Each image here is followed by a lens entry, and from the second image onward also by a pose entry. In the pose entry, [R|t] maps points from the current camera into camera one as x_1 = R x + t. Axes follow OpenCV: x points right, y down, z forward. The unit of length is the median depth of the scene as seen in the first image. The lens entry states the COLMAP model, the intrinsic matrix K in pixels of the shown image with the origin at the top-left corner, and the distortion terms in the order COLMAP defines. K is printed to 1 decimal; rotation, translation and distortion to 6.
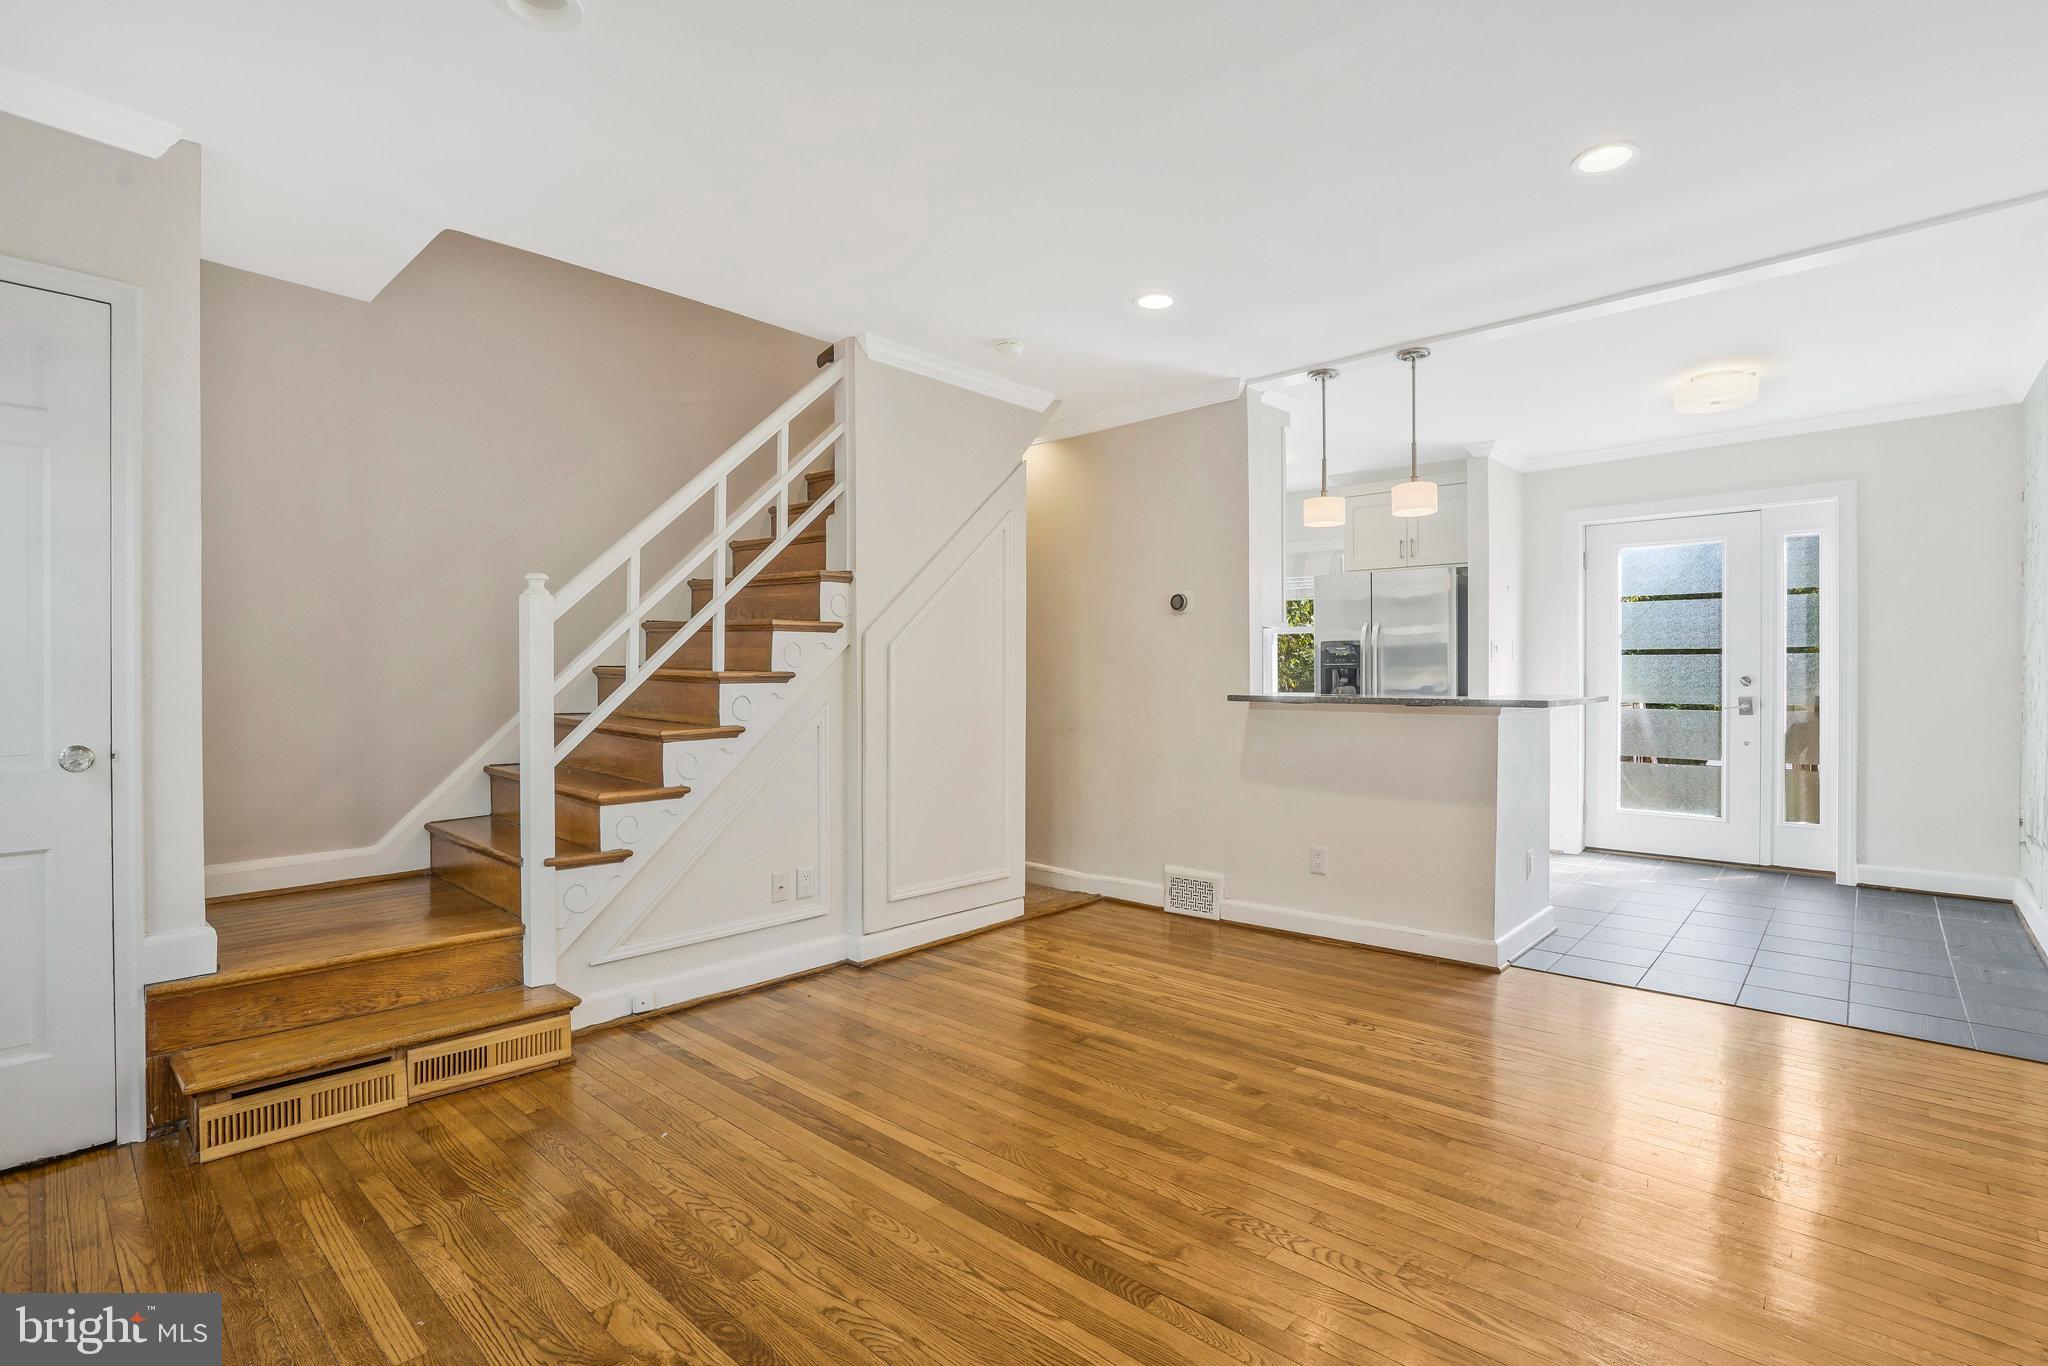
lens RADIAL K [[935.9, 0, 1023.1], [0, 935.9, 678.9], [0, 0, 1]] dist [-0.026421, 0.000529]
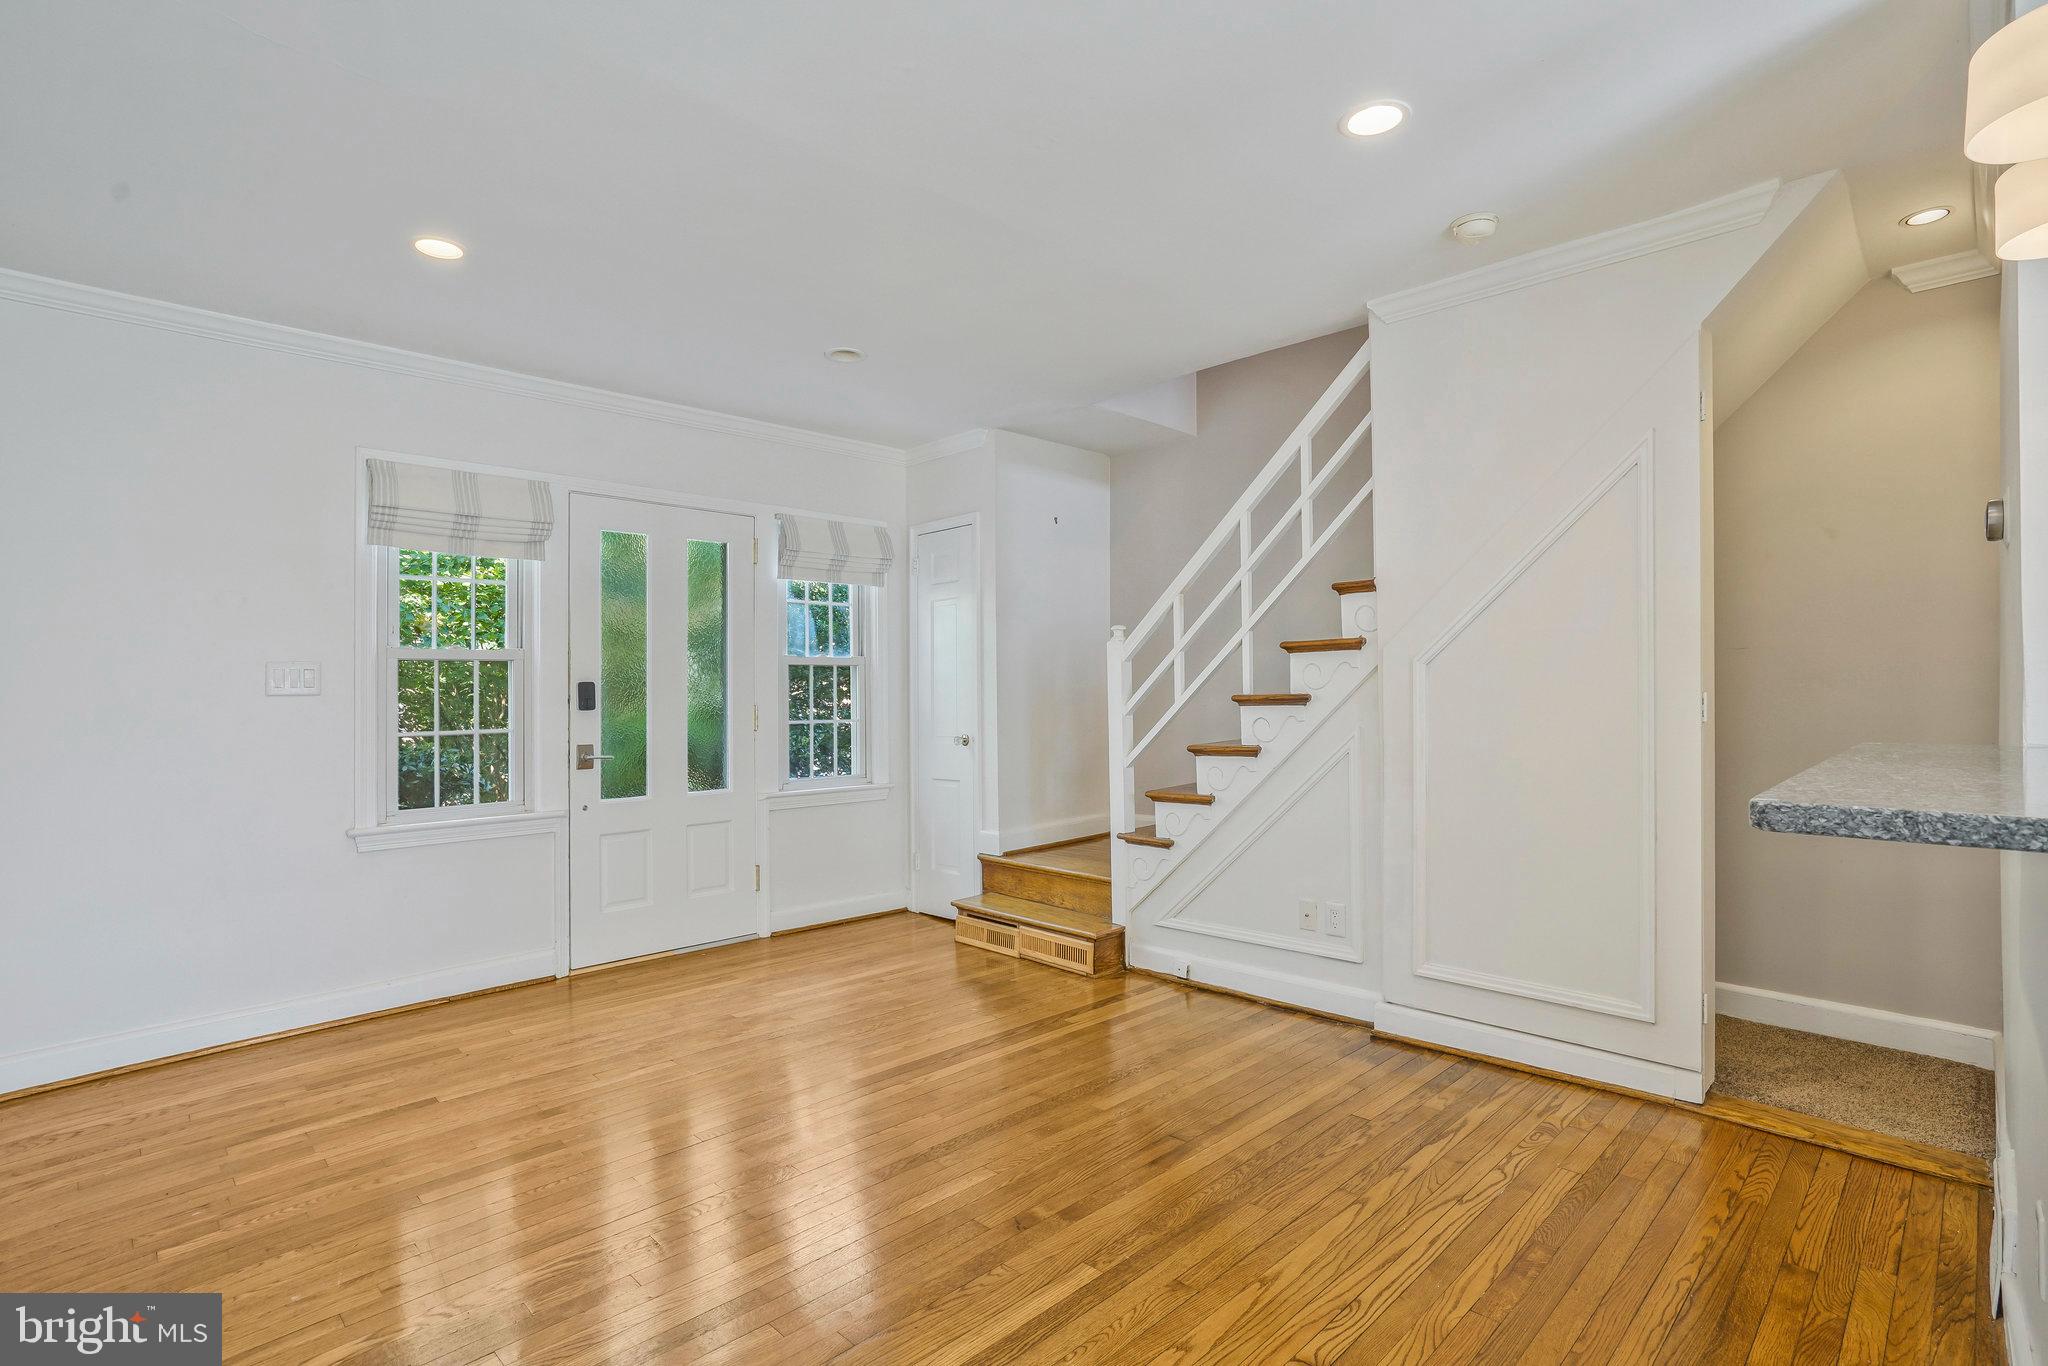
lens RADIAL K [[965.7, 0, 967.7], [0, 965.7, 677.3], [0, 0, 1]] dist [0.024500, 0.000093]
pose [[-0.053181, -0.014577, -0.998478, 0.817453], [0.019608, 0.999685, -0.015639, -0.017108], [0.998392, -0.020410, -0.052878, 0.740483]]
